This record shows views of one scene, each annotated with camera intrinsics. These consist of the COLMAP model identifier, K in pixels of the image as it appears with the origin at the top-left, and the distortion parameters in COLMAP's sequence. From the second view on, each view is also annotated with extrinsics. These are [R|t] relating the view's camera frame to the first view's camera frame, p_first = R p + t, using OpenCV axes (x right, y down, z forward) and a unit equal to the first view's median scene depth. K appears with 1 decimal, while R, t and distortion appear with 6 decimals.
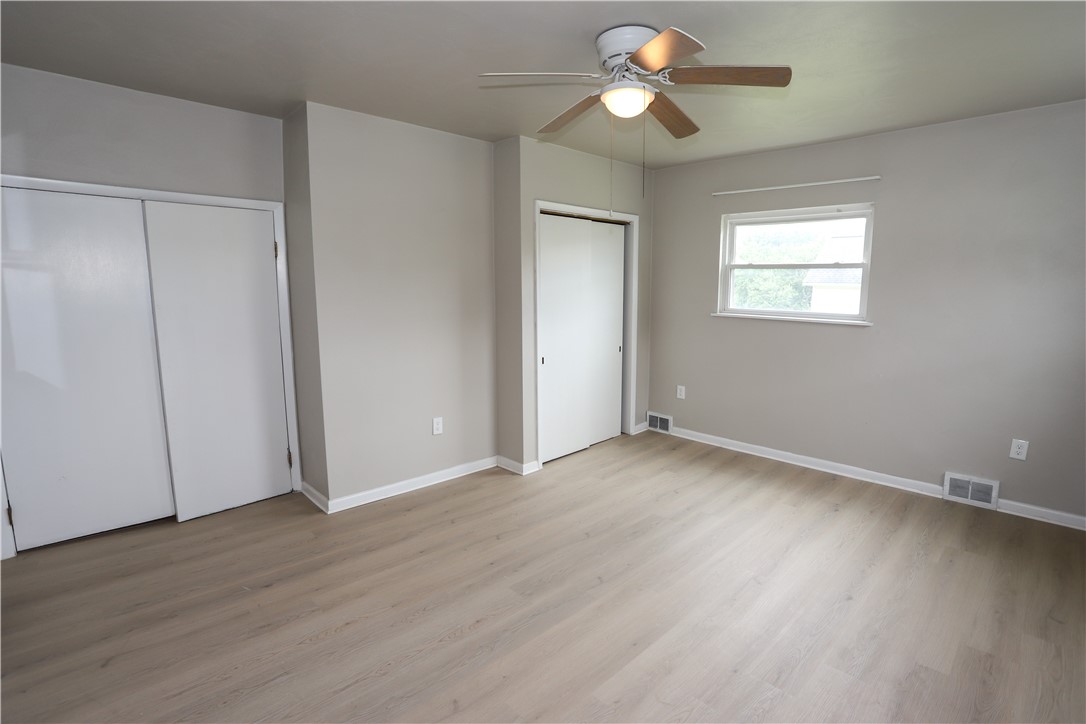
lens RADIAL K [[526.2, 0, 542.0], [0, 526.2, 358.3], [0, 0, 1]] dist [-0.077383, 0.032679]
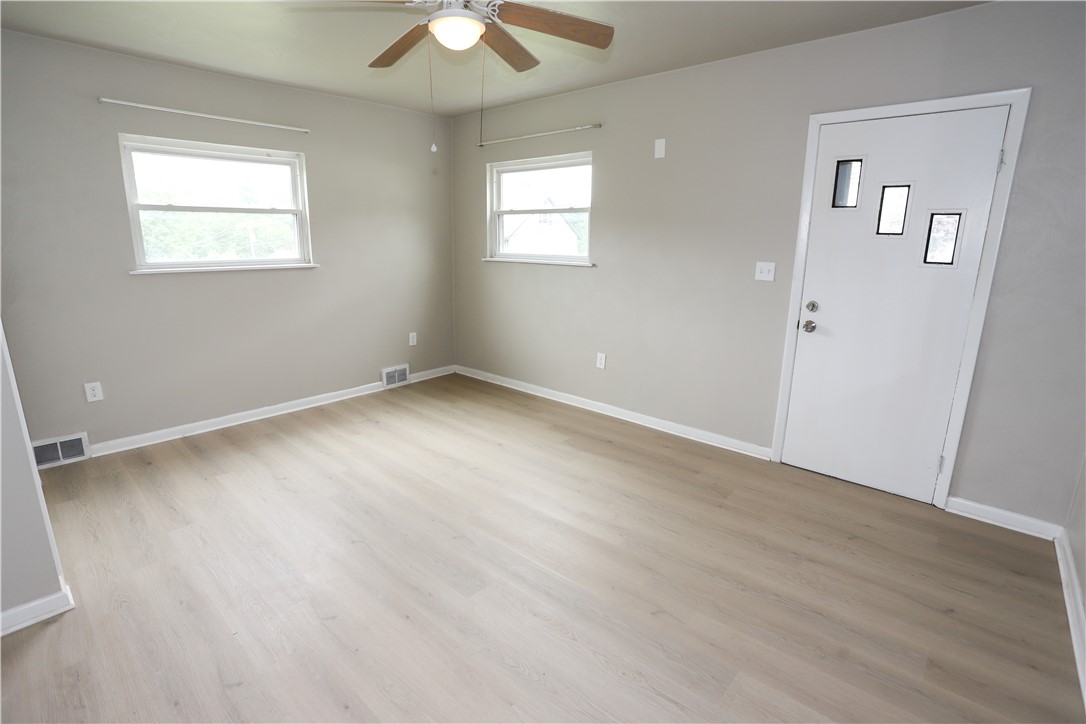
lens RADIAL K [[526.2, 0, 542.0], [0, 526.2, 358.3], [0, 0, 1]] dist [-0.077383, 0.032679]
pose [[-0.059850, -0.232107, 0.970847, -0.560869], [0.134455, 0.961853, 0.238245, -0.078286], [-0.989111, 0.144794, -0.026359, 0.602043]]
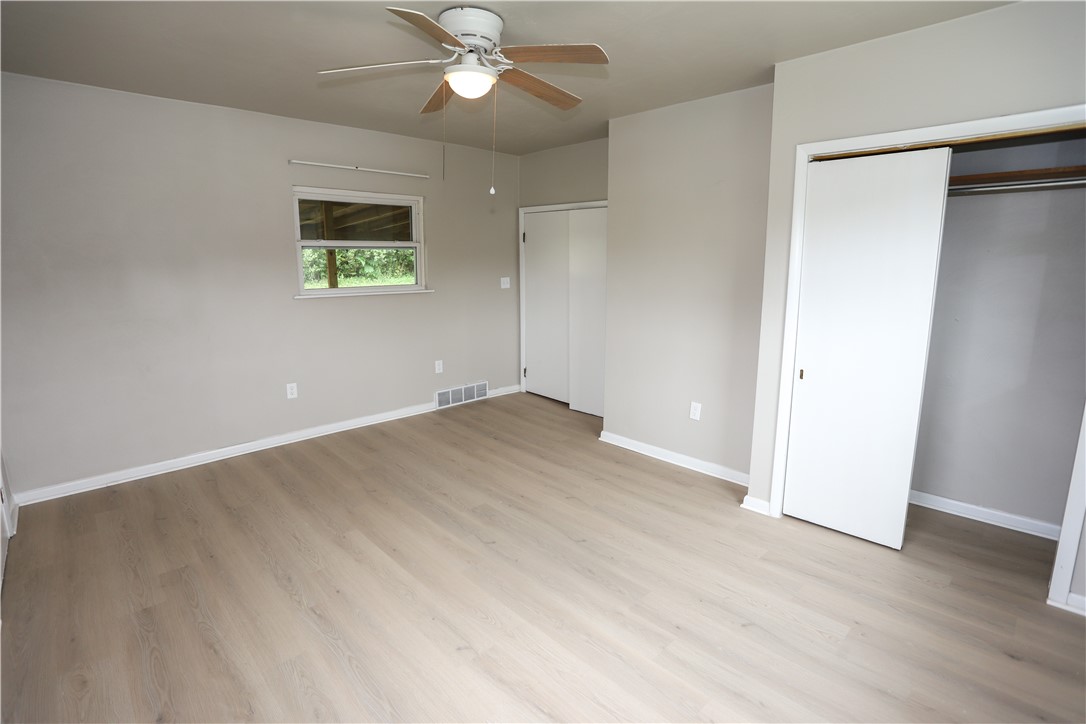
lens RADIAL K [[526.2, 0, 542.0], [0, 526.2, 358.3], [0, 0, 1]] dist [-0.077383, 0.032679]
pose [[-0.002826, 0.178995, -0.983846, 0.799510], [-0.143305, 0.973623, 0.177547, -0.104692], [0.989675, 0.141492, 0.022899, 0.752869]]
